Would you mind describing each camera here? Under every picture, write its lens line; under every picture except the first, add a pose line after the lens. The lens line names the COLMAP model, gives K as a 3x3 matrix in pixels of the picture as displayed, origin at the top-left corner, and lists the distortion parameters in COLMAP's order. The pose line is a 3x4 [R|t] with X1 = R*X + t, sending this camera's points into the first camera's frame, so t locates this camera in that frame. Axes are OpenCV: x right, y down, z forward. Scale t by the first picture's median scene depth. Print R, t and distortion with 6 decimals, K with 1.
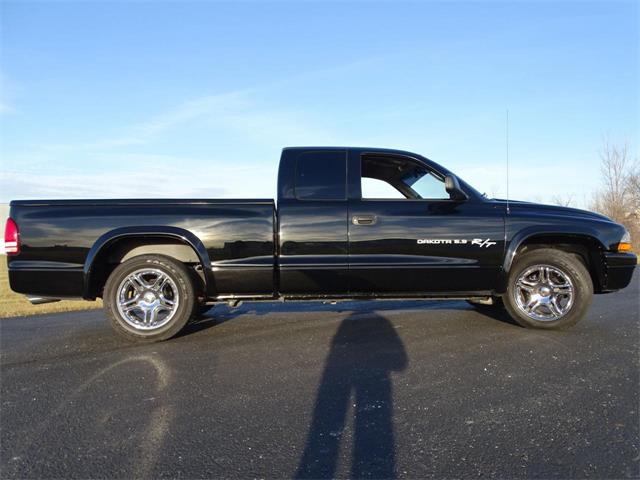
lens RADIAL K [[521.8, 0, 320.0], [0, 521.8, 240.0], [0, 0, 1]] dist [0.005740, 0.004181]
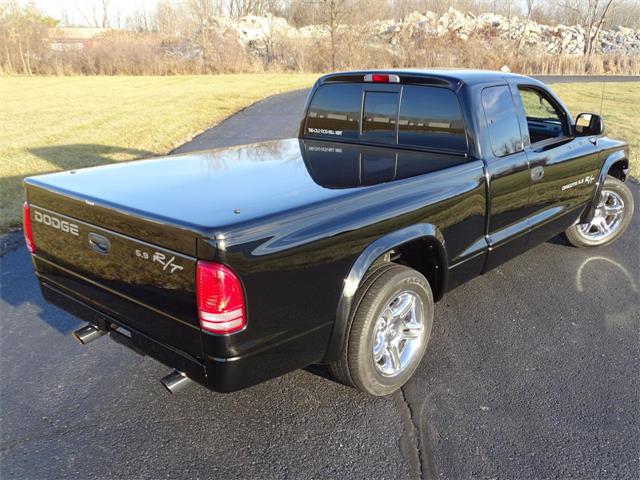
lens RADIAL K [[628.2, 0, 320.0], [0, 628.2, 240.0], [0, 0, 1]] dist [0.021349, 0.013937]
pose [[0.727860, -0.199746, 0.655988, -0.911002], [-0.005136, 0.955019, 0.296499, -0.241370], [-0.685706, -0.219179, 0.694095, 0.537923]]
